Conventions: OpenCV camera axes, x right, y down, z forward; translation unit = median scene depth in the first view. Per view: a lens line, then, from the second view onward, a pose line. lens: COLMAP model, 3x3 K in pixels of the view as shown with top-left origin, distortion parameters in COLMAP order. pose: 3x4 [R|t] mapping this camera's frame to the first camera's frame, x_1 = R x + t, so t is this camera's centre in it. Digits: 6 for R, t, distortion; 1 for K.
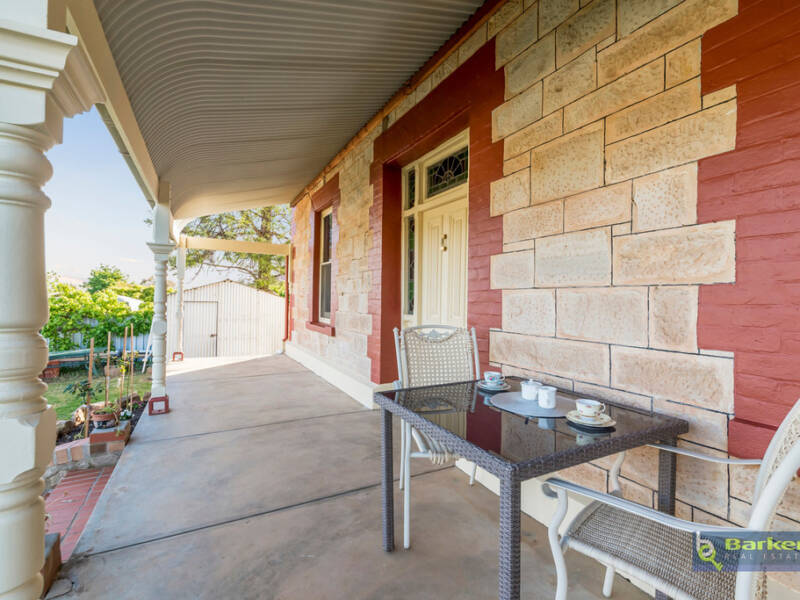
lens RADIAL K [[387.6, 0, 375.0], [0, 387.6, 285.0], [0, 0, 1]] dist [-0.002077, -0.000138]
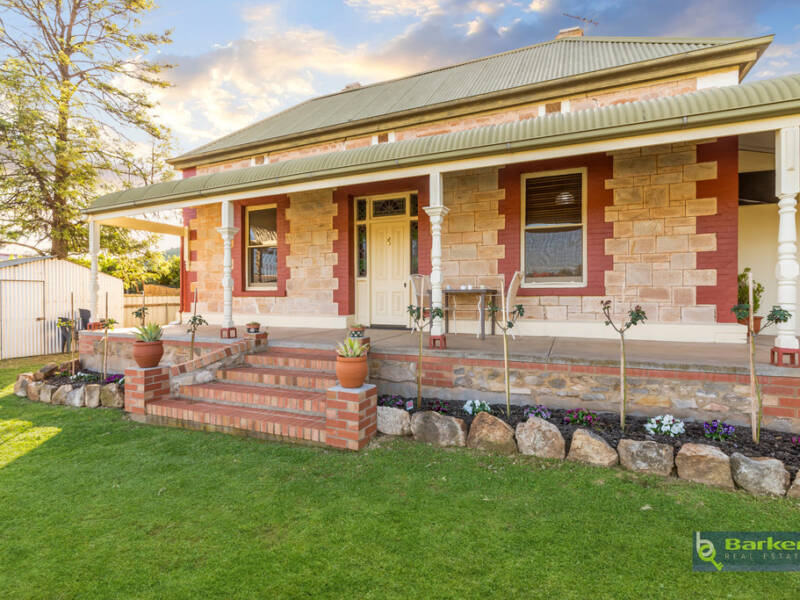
lens RADIAL K [[401.1, 0, 400.0], [0, 401.1, 300.0], [0, 0, 1]] dist [-0.001493, -0.000089]
pose [[0.768007, -0.019844, 0.640134, -1.712639], [-0.012627, 0.998856, 0.046113, 0.156686], [-0.640317, -0.043499, 0.766878, -1.045103]]
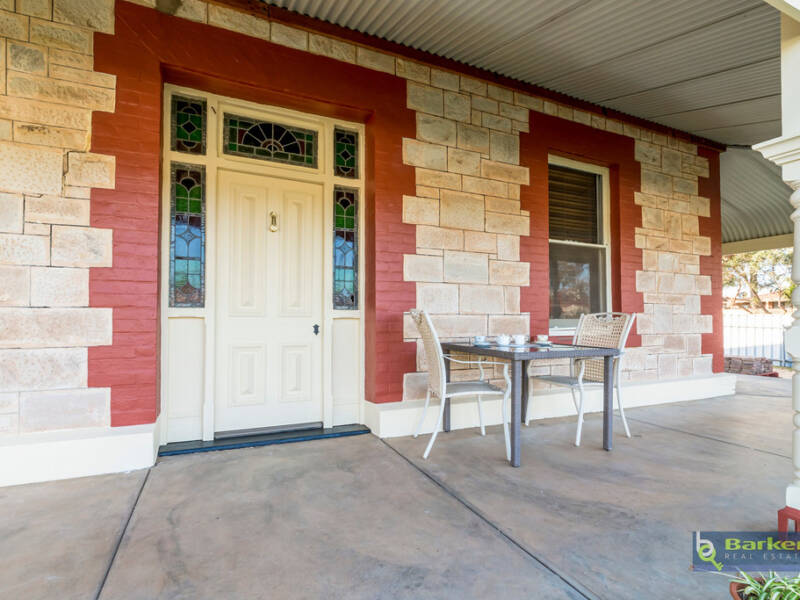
lens RADIAL K [[394.7, 0, 400.0], [0, 394.7, 300.0], [0, 0, 1]] dist [-0.003038, -0.000243]
pose [[0.025647, 0.023284, 0.999400, -1.003443], [-0.043605, 0.998803, -0.022152, 0.103943], [-0.998720, -0.043010, 0.026632, 1.011704]]
